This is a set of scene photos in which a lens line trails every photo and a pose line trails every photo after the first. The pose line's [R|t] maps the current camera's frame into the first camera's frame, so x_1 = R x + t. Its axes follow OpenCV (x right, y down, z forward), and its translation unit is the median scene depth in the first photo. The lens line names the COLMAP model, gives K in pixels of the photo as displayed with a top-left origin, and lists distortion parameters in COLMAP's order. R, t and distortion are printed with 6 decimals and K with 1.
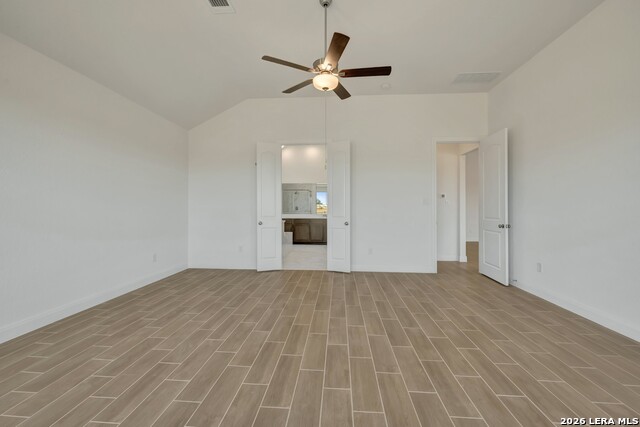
lens RADIAL K [[252.3, 0, 316.4], [0, 252.3, 208.4], [0, 0, 1]] dist [-0.001880, 0.000144]
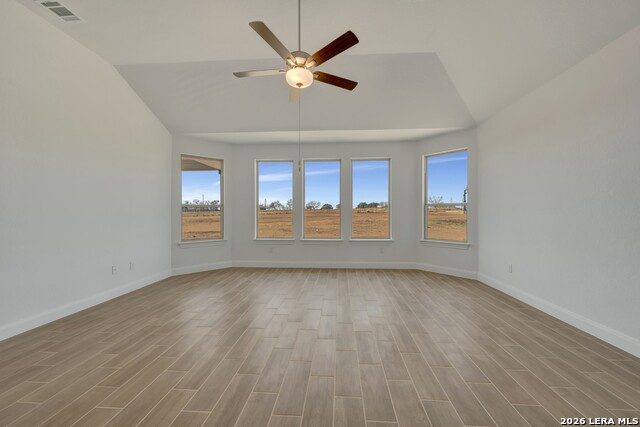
lens RADIAL K [[252.3, 0, 322.7], [0, 252.3, 214.5], [0, 0, 1]] dist [-0.001880, 0.000144]
pose [[-0.999670, 0.002010, -0.025615, -0.022400], [0.001789, 0.999961, 0.008648, -0.004773], [0.025631, 0.008599, -0.999634, 1.812310]]
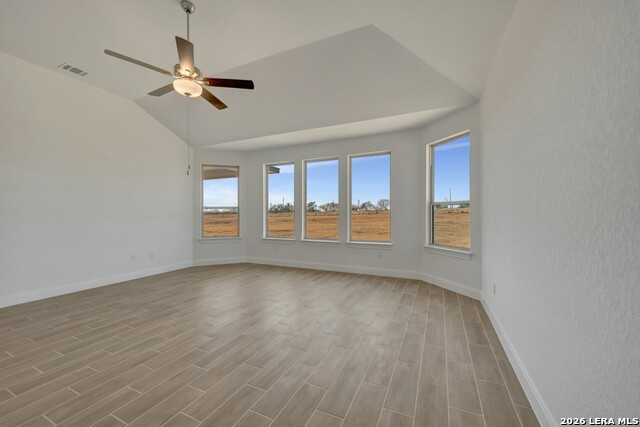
lens RADIAL K [[252.3, 0, 324.3], [0, 252.3, 215.1], [0, 0, 1]] dist [-0.001880, 0.000144]
pose [[-0.940882, 0.002139, 0.338728, -0.759807], [0.005254, 0.999952, 0.008280, -0.004445], [-0.338694, 0.009570, -0.940848, 1.645569]]
